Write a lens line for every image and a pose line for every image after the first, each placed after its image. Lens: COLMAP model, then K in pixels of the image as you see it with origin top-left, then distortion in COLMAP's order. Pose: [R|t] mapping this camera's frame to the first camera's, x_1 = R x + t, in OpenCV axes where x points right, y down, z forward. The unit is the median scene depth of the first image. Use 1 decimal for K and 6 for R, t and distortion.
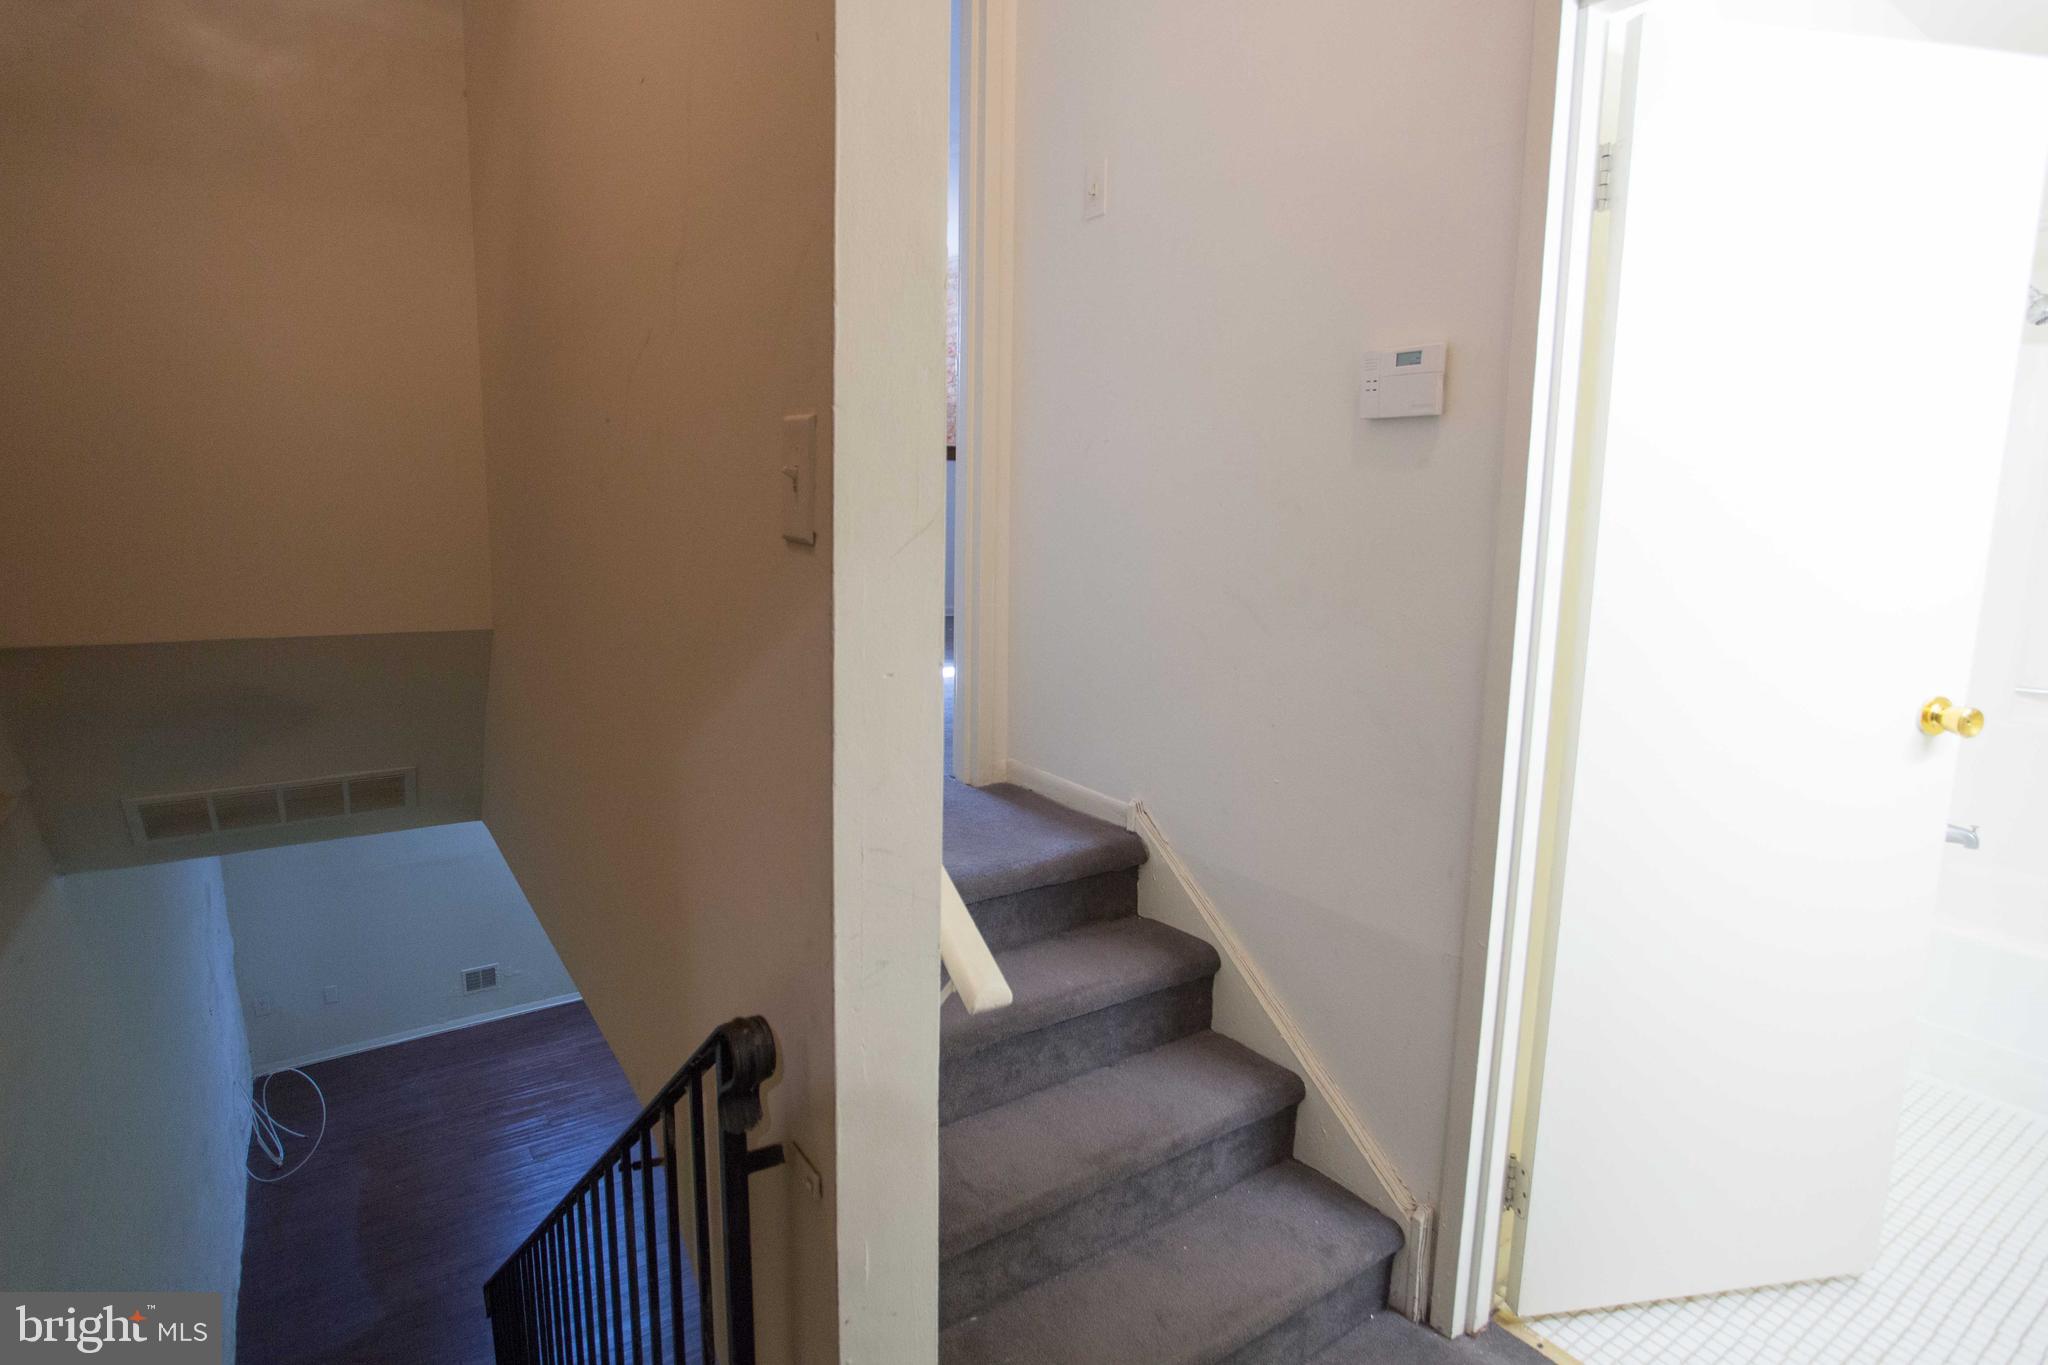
lens RADIAL K [[1045.5, 0, 1033.4], [0, 1045.5, 679.9], [0, 0, 1]] dist [-0.018851, 0.000466]
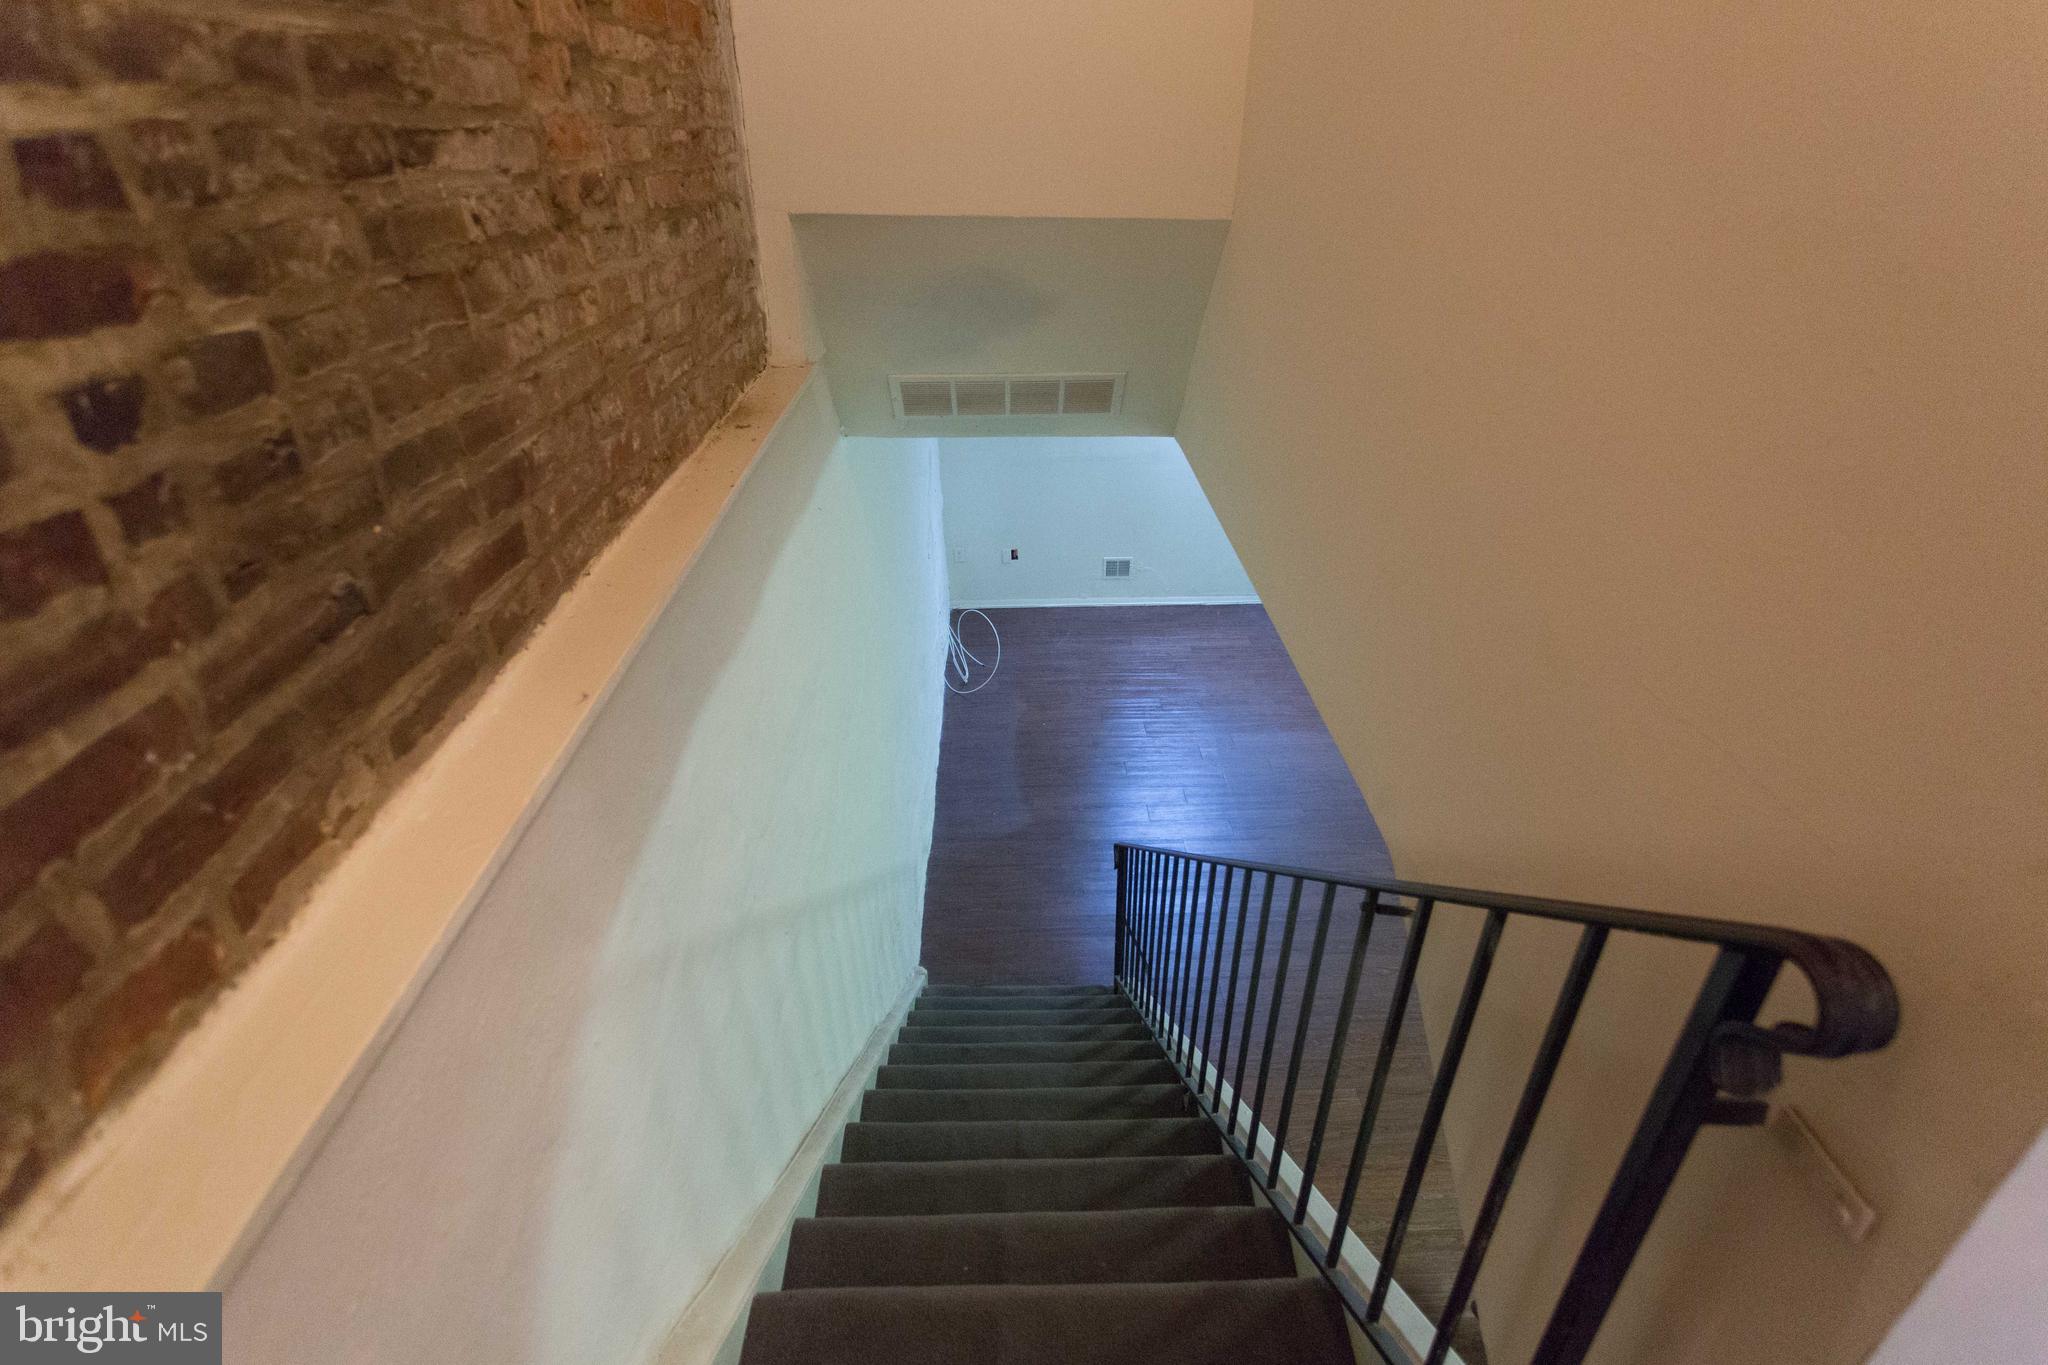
lens RADIAL K [[995.7, 0, 1019.5], [0, 995.7, 677.9], [0, 0, 1]] dist [0.001811, 0.001055]
pose [[0.832133, 0.262718, -0.488399, -0.082303], [-0.073239, 0.925017, 0.372799, 0.004000], [0.549718, -0.274449, 0.788979, 0.073455]]
